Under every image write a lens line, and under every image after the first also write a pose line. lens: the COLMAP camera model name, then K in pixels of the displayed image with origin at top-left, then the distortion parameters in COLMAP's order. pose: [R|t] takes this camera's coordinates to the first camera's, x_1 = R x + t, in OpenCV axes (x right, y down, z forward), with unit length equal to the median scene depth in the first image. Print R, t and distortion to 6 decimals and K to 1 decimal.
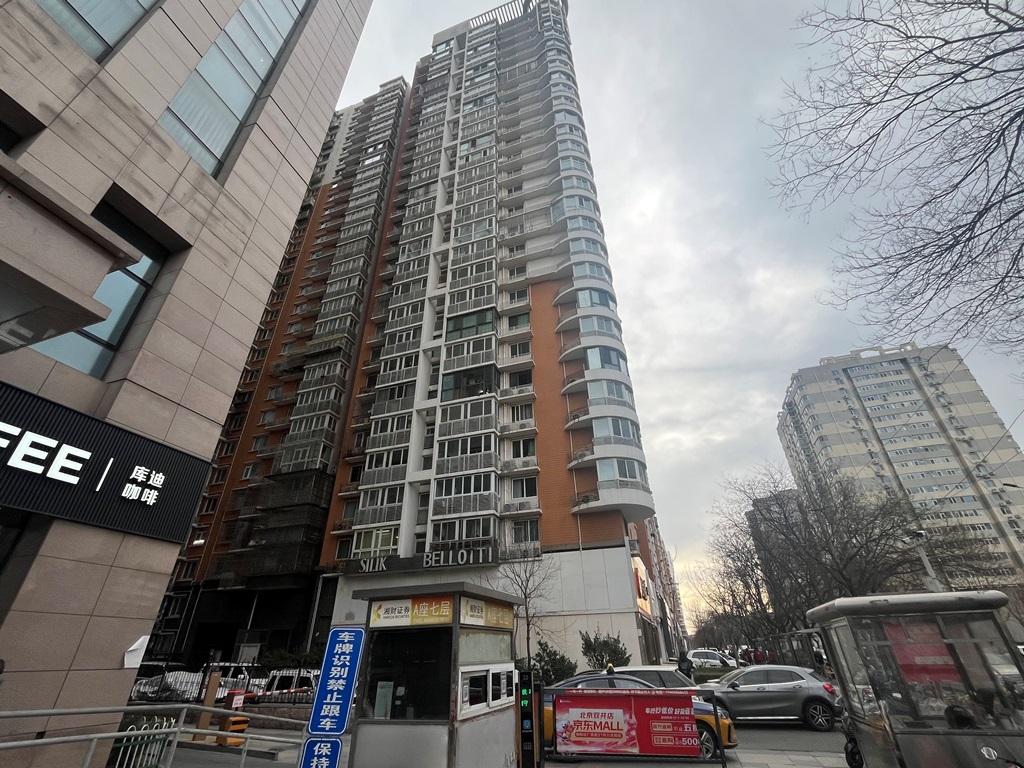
lens RADIAL K [[454.1, 0, 512.0], [0, 454.1, 384.0], [0, 0, 1]] dist [0.002545, 0.000483]
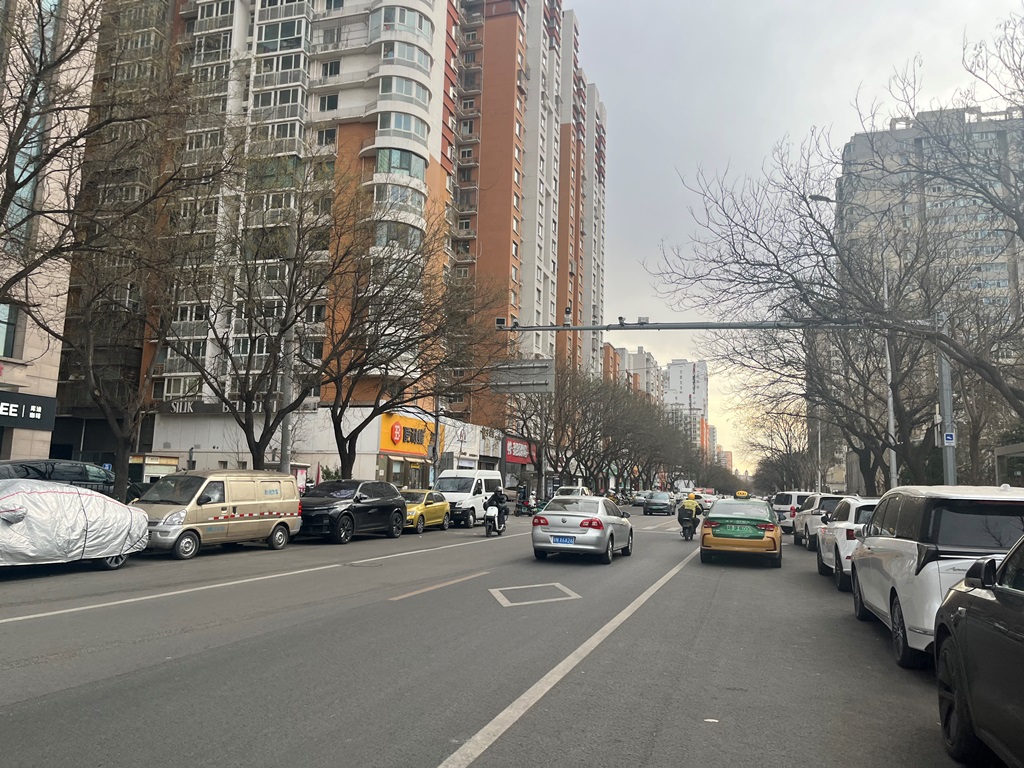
lens RADIAL K [[743.2, 0, 512.0], [0, 743.2, 384.0], [0, 0, 1]] dist [0.003967, -0.001252]
pose [[0.997661, 0.047154, 0.049497, 0.430447], [-0.062642, 0.920499, 0.385691, -0.435773], [-0.027375, -0.387889, 0.921300, -0.742116]]
